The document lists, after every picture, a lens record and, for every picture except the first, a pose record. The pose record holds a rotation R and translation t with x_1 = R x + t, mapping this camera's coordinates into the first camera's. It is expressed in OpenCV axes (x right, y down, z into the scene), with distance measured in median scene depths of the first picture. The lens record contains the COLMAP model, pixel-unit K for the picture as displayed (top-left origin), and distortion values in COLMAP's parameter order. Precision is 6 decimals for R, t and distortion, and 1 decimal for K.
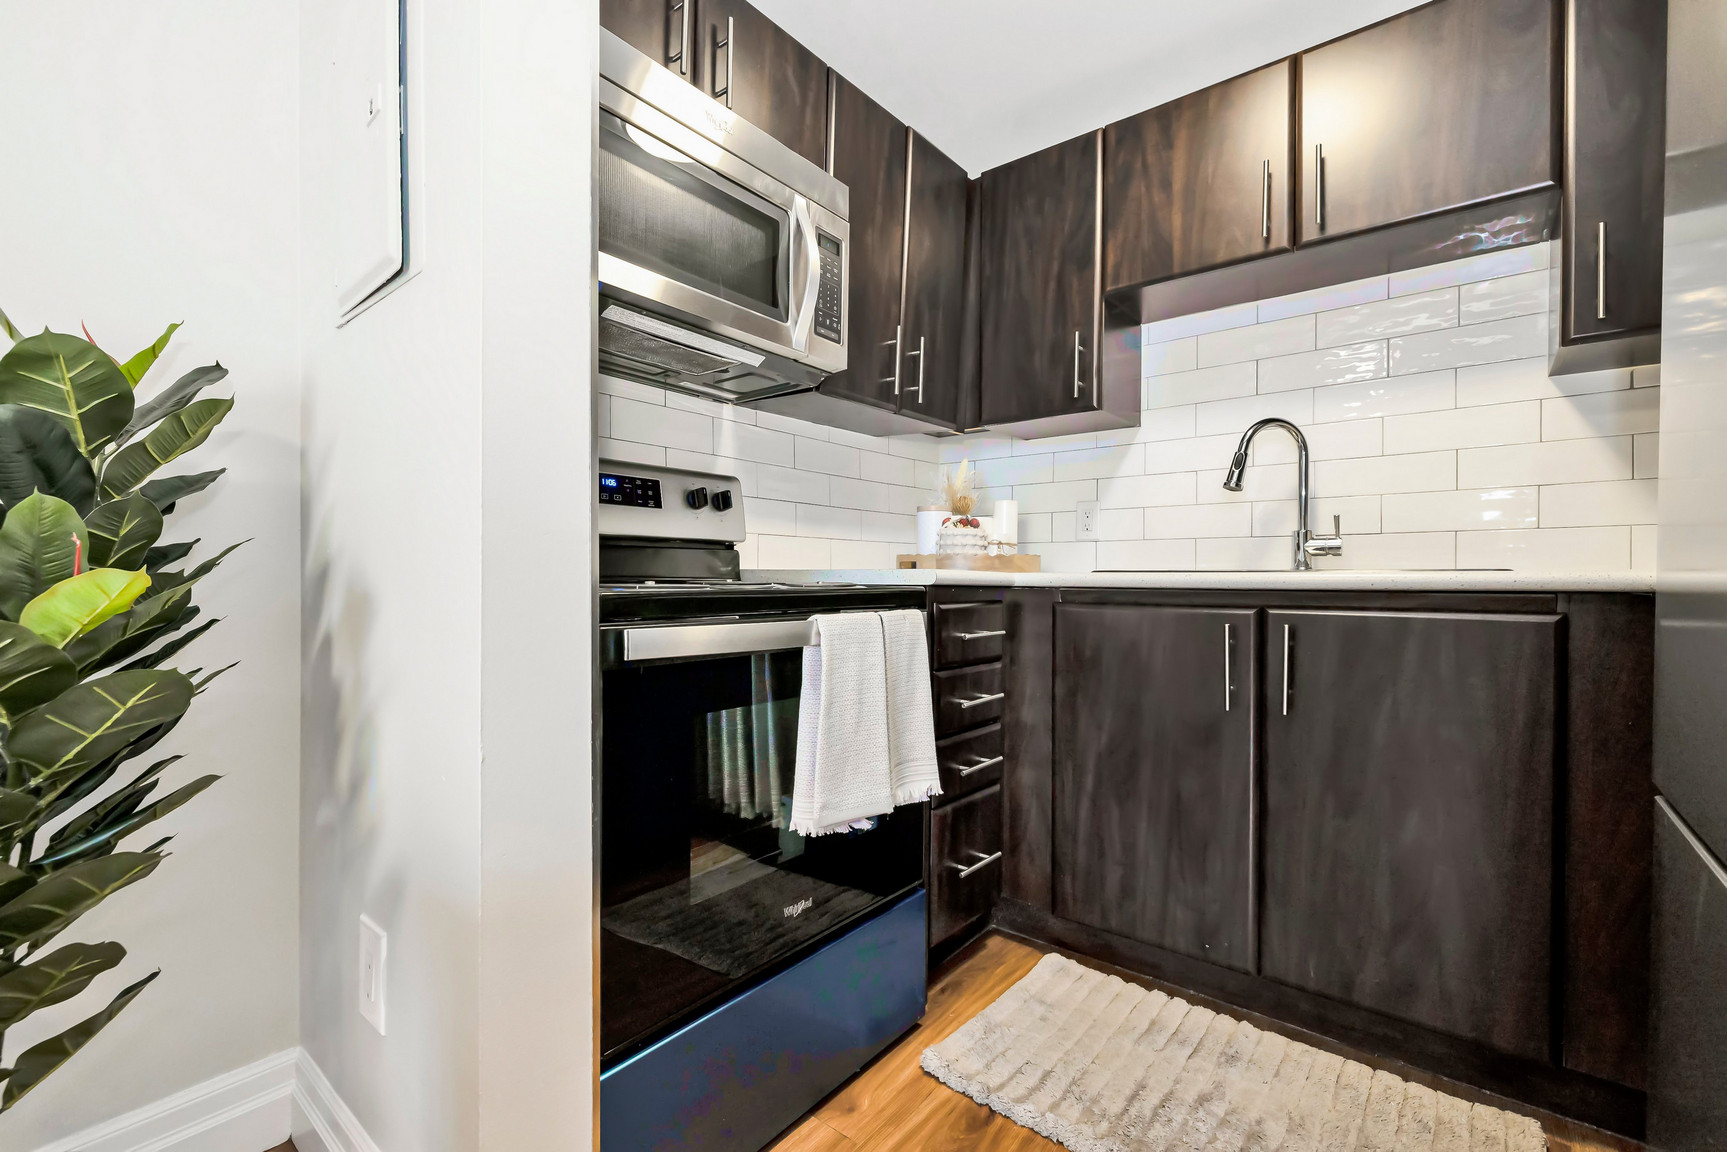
lens RADIAL K [[747.6, 0, 863.5], [0, 747.6, 576.0], [0, 0, 1]] dist [-0.000139, 0.000013]
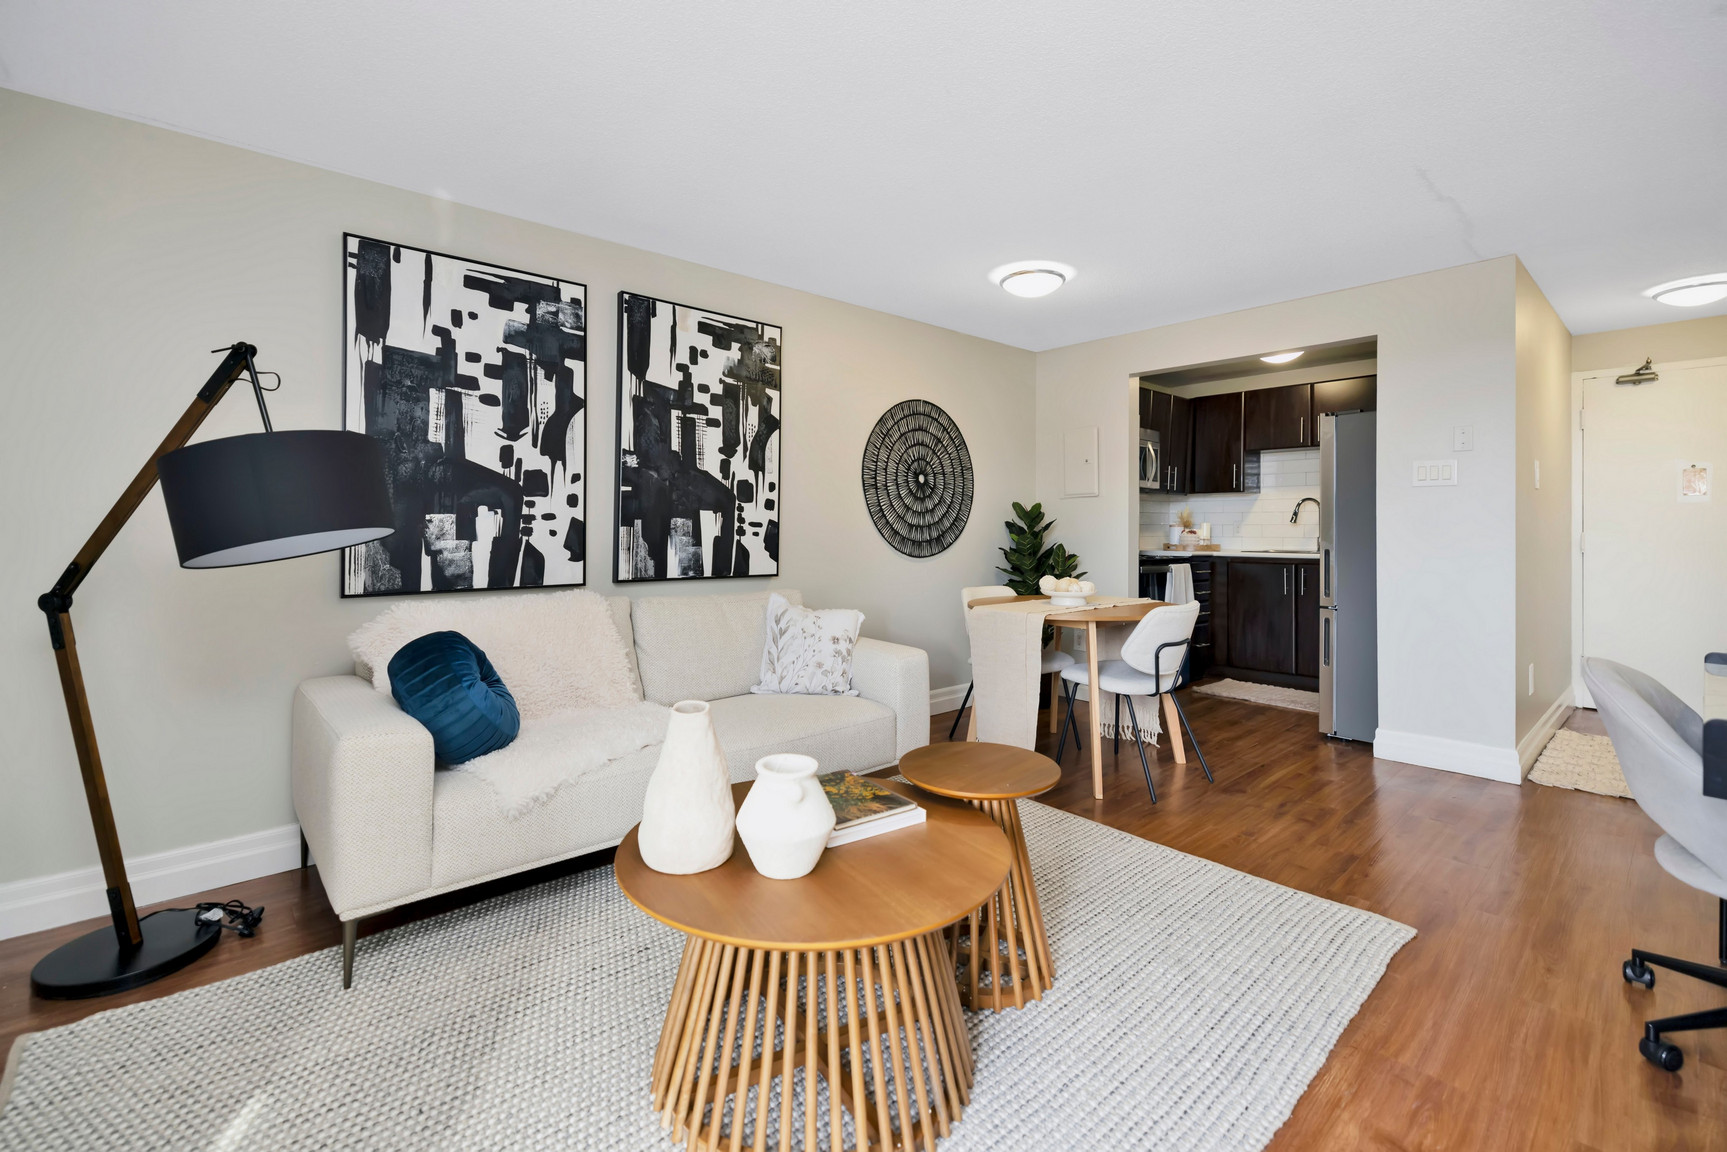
lens RADIAL K [[746.5, 0, 865.9], [0, 746.5, 529.4], [0, 0, 1]] dist [0.000274, 0.000014]
pose [[0.988291, 0.000578, -0.152579, -0.694407], [-0.001530, 0.999980, -0.006119, -0.070458], [0.152573, 0.006281, 0.988272, -2.091623]]
